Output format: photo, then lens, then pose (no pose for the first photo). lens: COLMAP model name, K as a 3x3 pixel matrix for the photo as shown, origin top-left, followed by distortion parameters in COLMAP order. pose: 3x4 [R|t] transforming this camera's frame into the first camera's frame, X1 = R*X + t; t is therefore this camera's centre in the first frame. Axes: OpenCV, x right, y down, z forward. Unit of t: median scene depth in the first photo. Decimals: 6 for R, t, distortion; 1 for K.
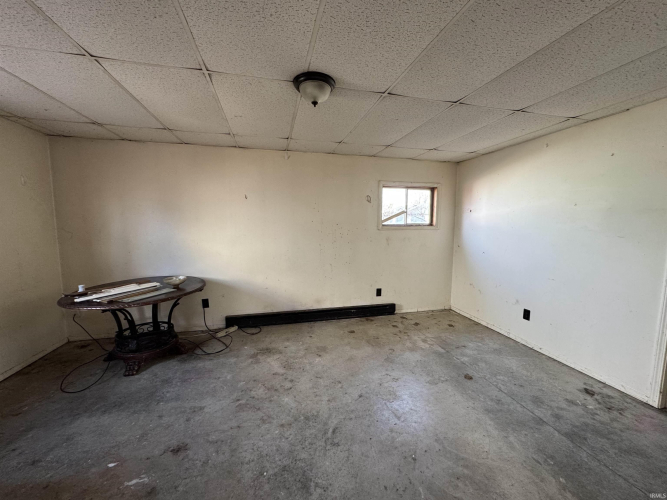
lens RADIAL K [[264.7, 0, 332.8], [0, 264.7, 249.9], [0, 0, 1]] dist [-0.000170, 0.000240]
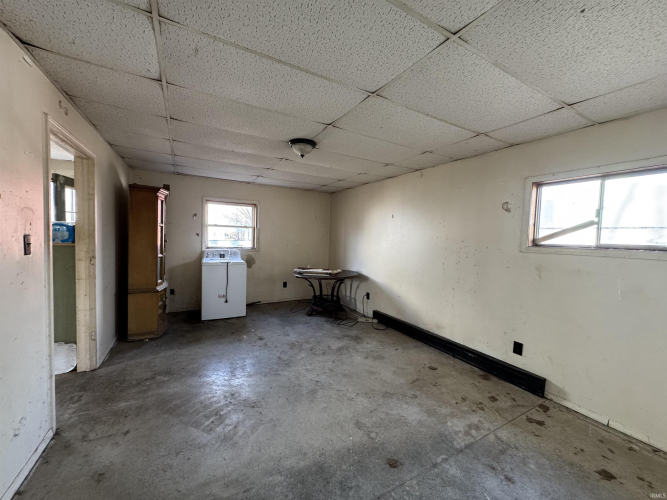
lens RADIAL K [[264.7, 0, 332.8], [0, 264.7, 249.9], [0, 0, 1]] dist [-0.000170, 0.000240]
pose [[0.272474, 0.055886, -0.960539, 0.812875], [-0.130219, 0.991268, 0.020735, -0.039752], [0.953310, 0.119431, 0.277373, 0.447074]]
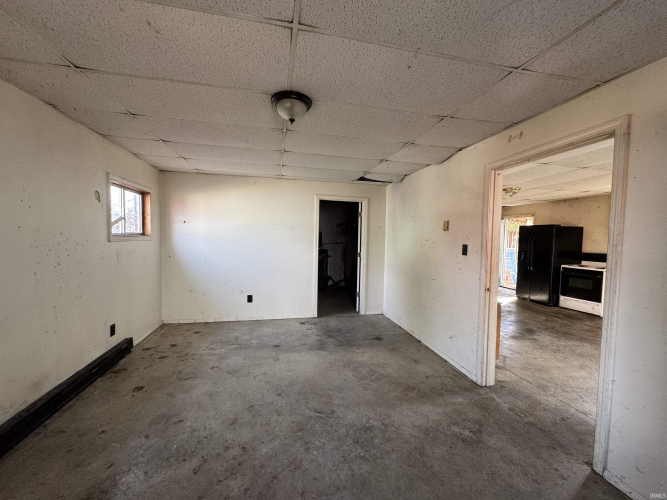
lens RADIAL K [[264.7, 0, 332.8], [0, 264.7, 249.9], [0, 0, 1]] dist [-0.000170, 0.000240]
pose [[0.020108, -0.051214, 0.998485, -0.625327], [0.082106, 0.995398, 0.049402, -0.047271], [-0.996421, 0.080988, 0.024220, 0.472789]]
